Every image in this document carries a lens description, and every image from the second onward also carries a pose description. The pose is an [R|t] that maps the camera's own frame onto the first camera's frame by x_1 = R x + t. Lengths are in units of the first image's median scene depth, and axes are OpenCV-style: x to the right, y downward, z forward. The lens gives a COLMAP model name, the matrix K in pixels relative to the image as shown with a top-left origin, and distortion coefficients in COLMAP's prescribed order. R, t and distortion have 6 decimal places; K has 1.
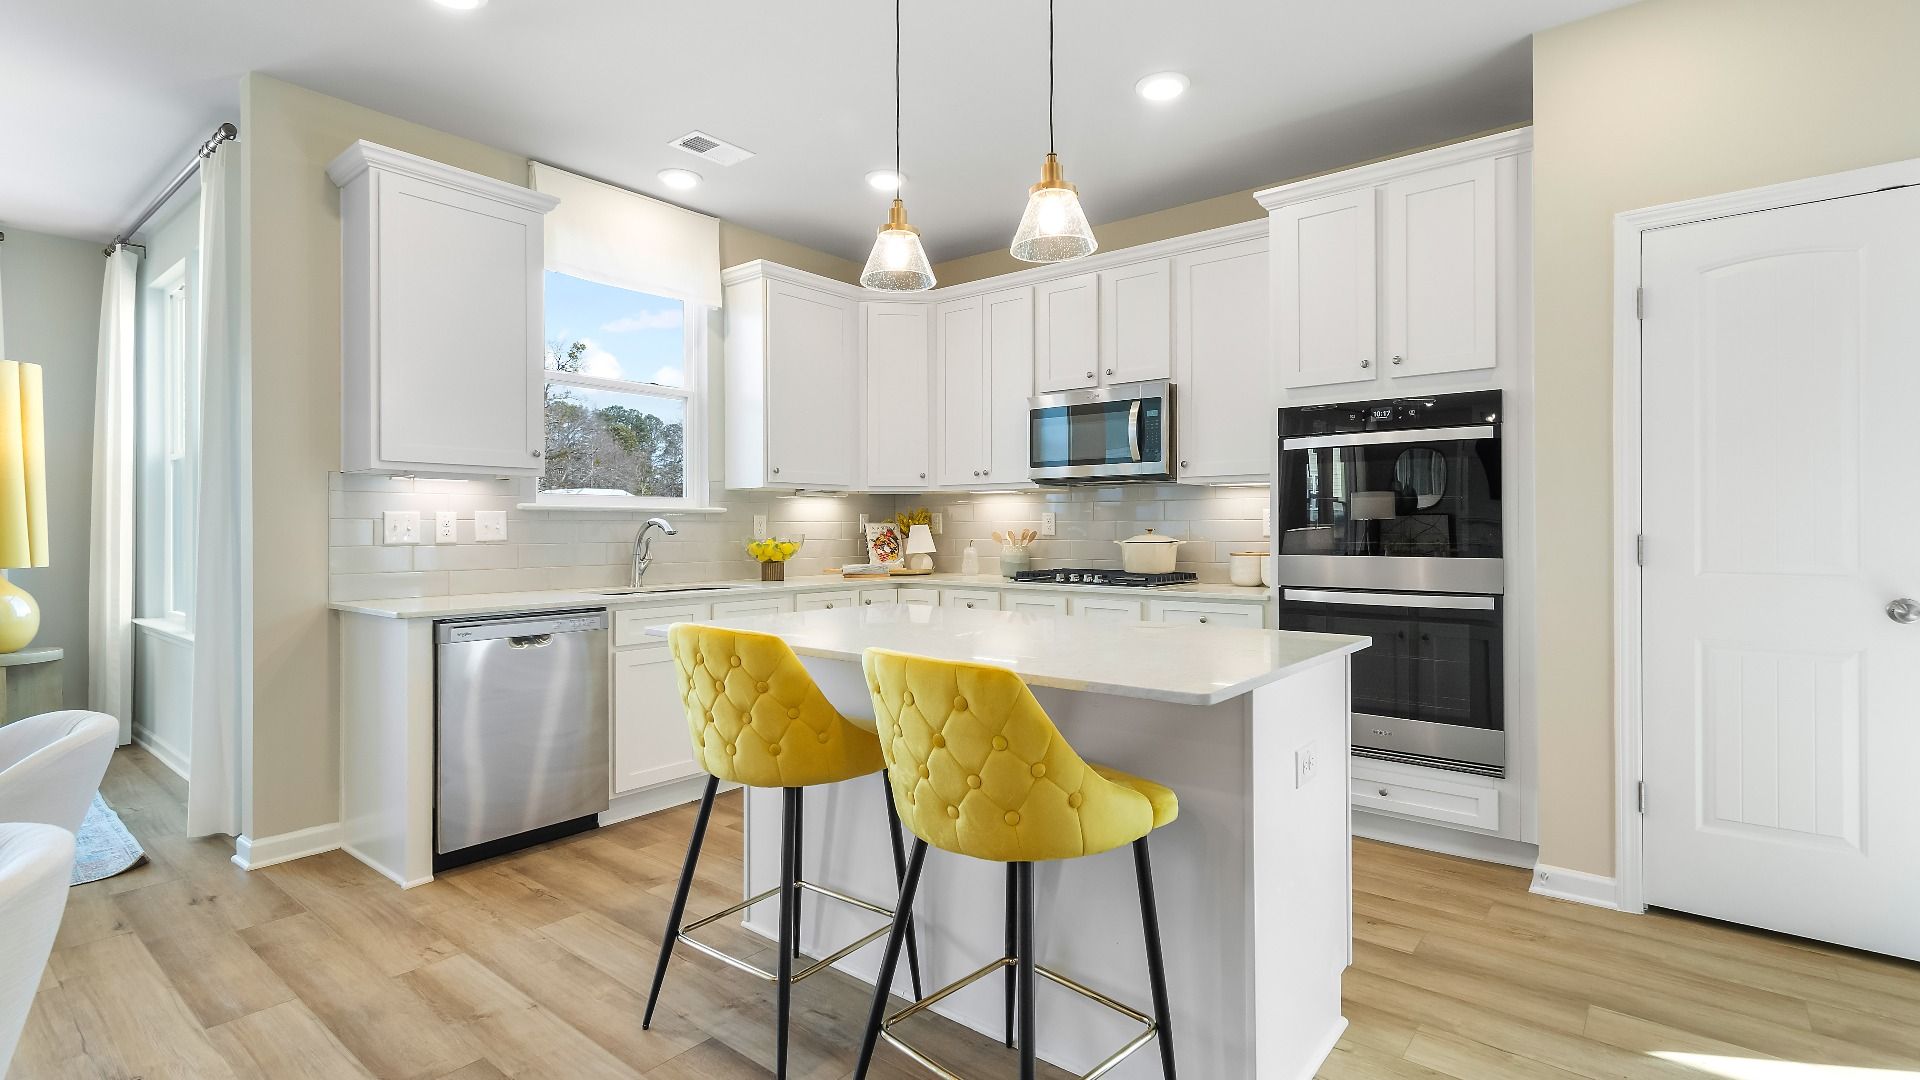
lens RADIAL K [[896.8, 0, 962.9], [0, 896.8, 526.8], [0, 0, 1]] dist [0.002239, 0.000533]
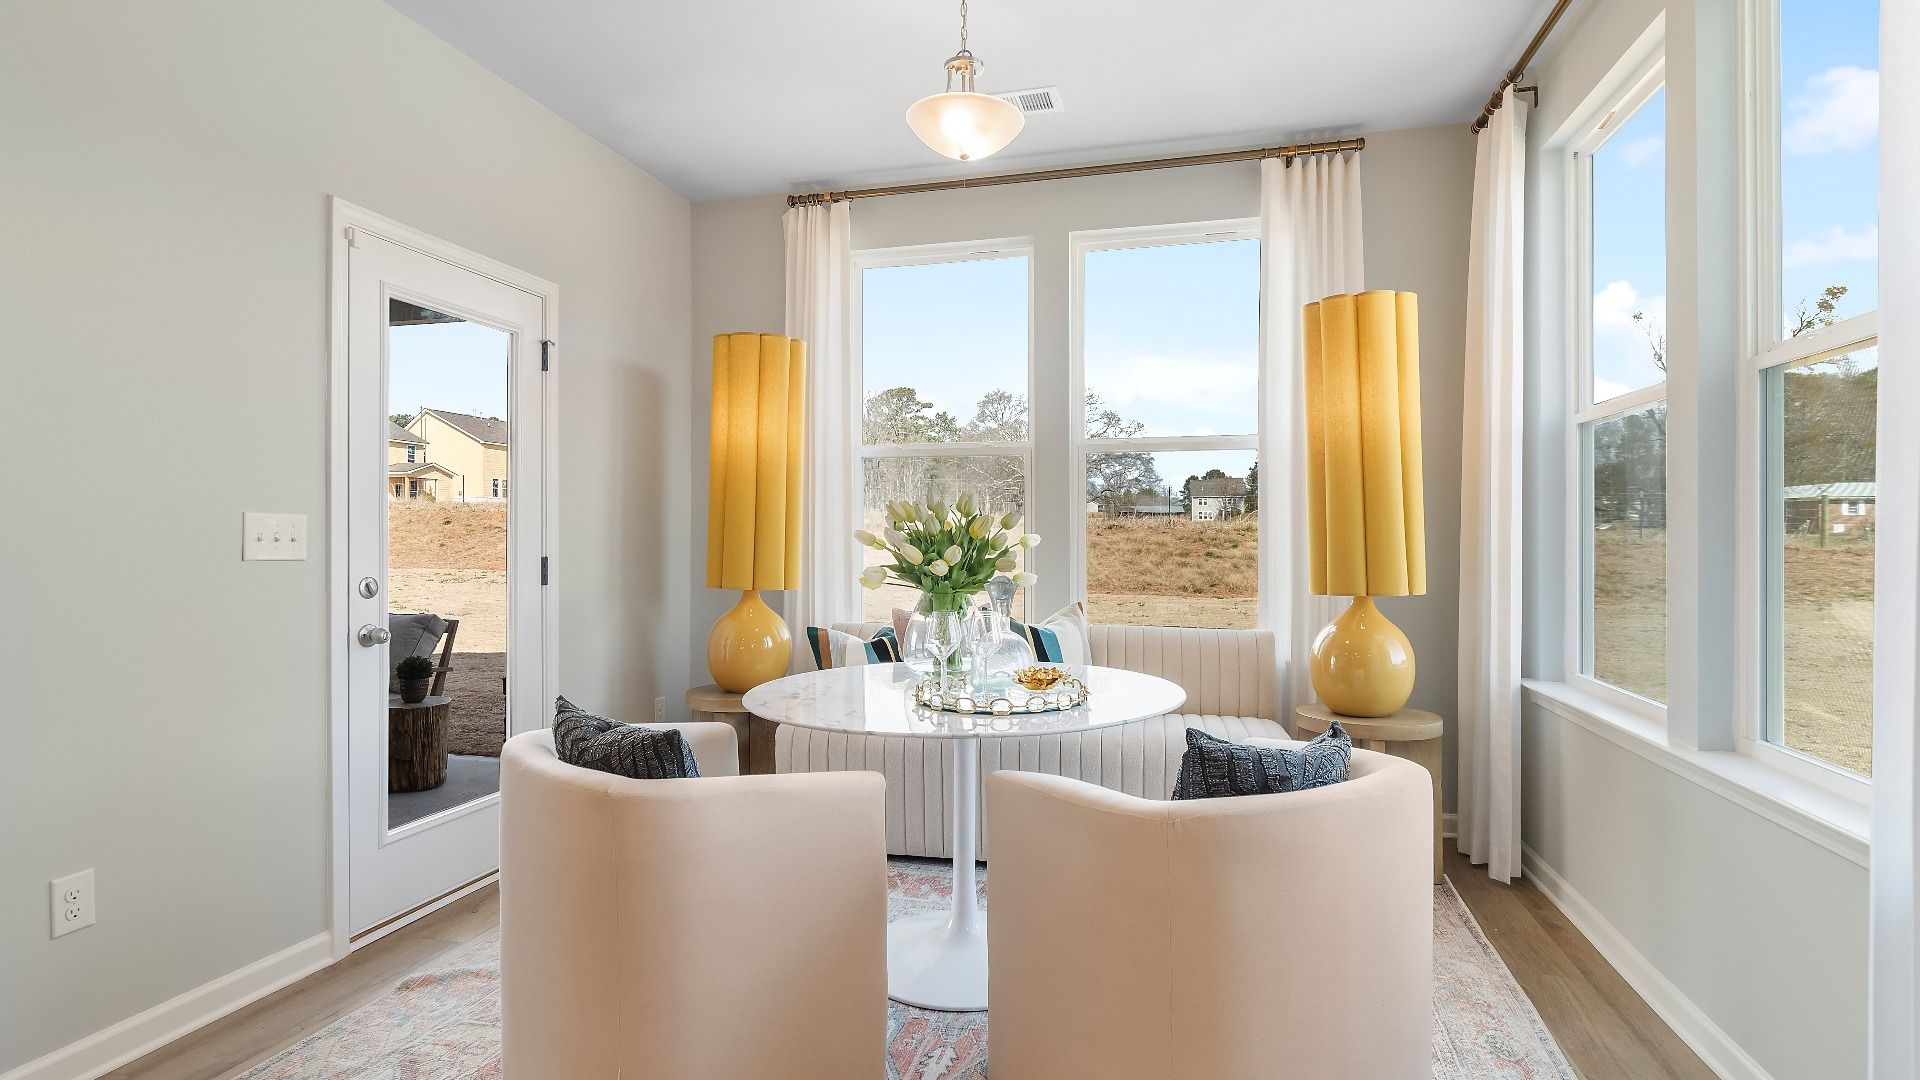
lens RADIAL K [[940.7, 0, 960.0], [0, 940.7, 540.0], [0, 0, 1]] dist [-0.001229, -0.000096]
pose [[0.415875, 0.002331, -0.909419, -0.564246], [0.002960, 0.999988, 0.003916, 0.000447], [0.909417, -0.004321, 0.415863, 0.423722]]
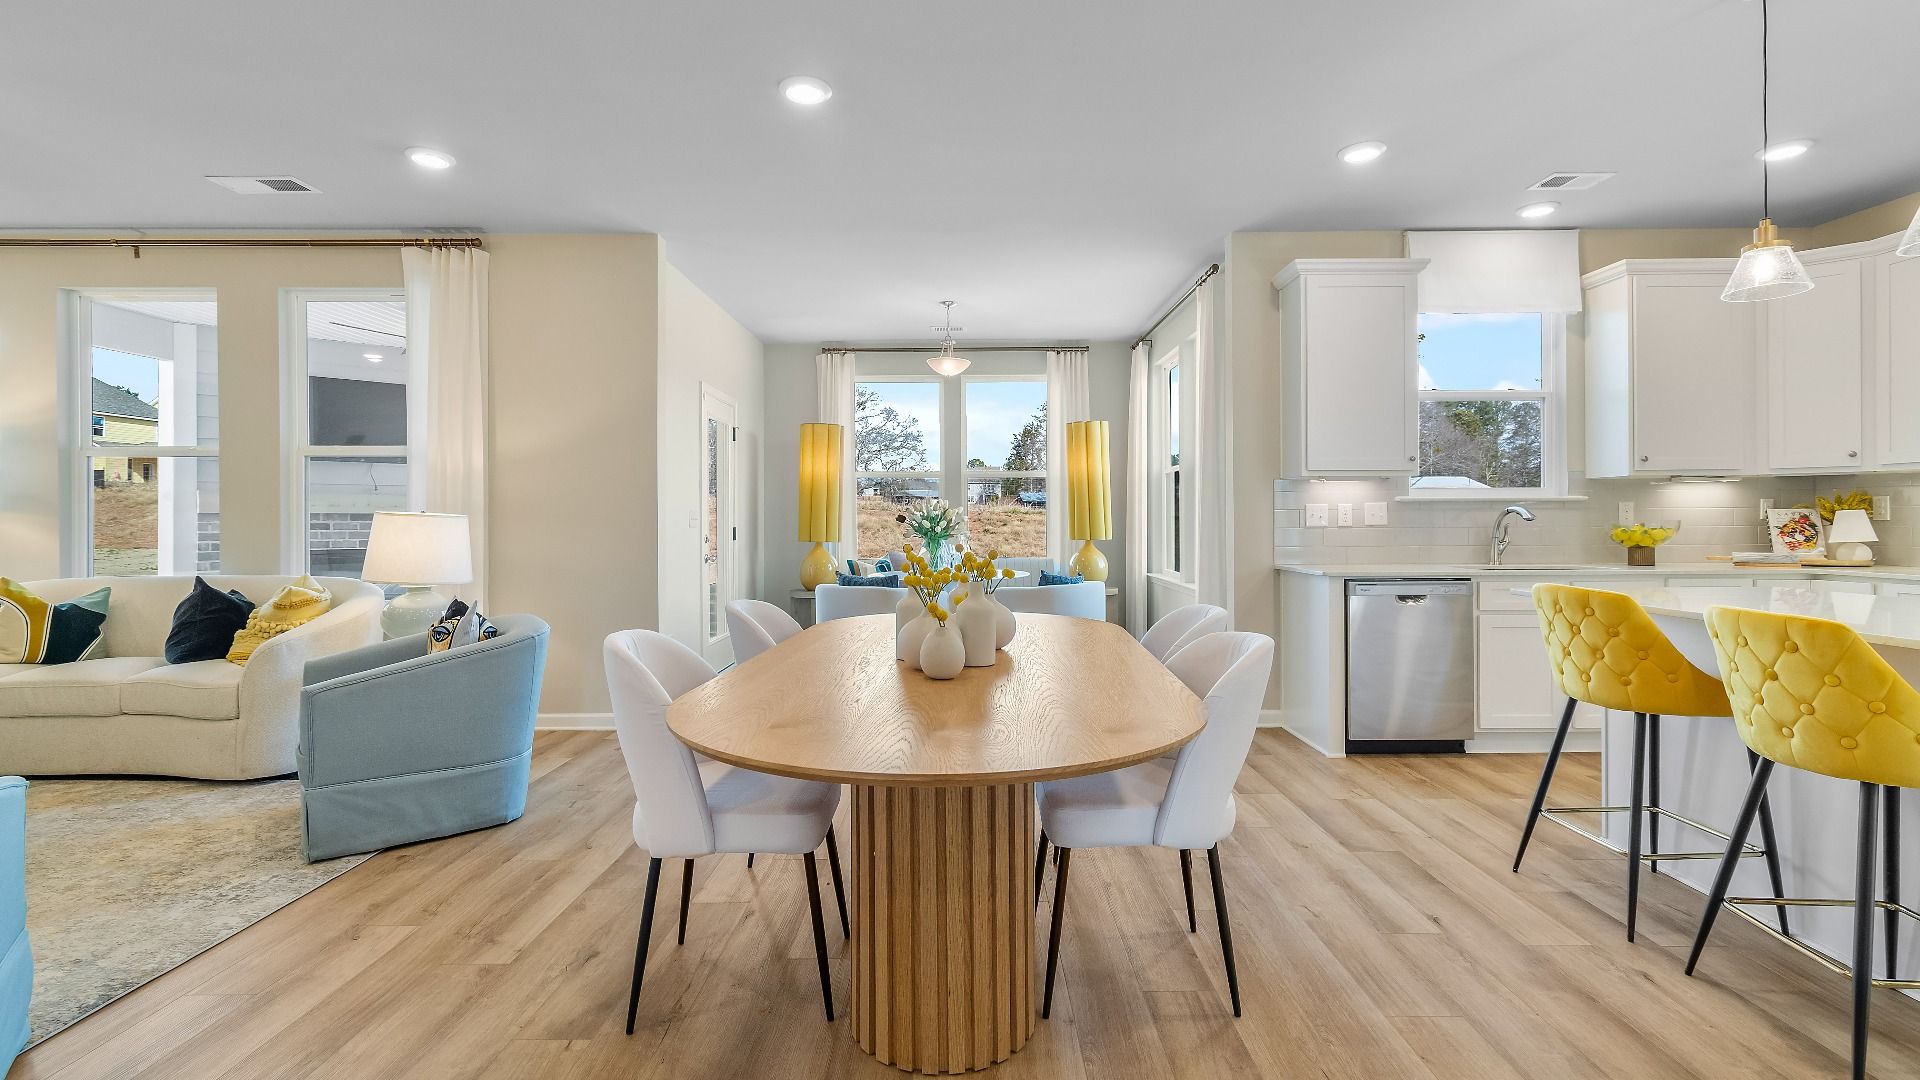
lens RADIAL K [[856.6, 0, 963.7], [0, 856.6, 520.1], [0, 0, 1]] dist [0.001574, -0.001052]
pose [[0.628358, -0.000214, -0.777924, 0.073972], [0.005042, 0.999980, 0.003798, 0.000183], [0.777908, -0.006309, 0.628346, -0.254531]]
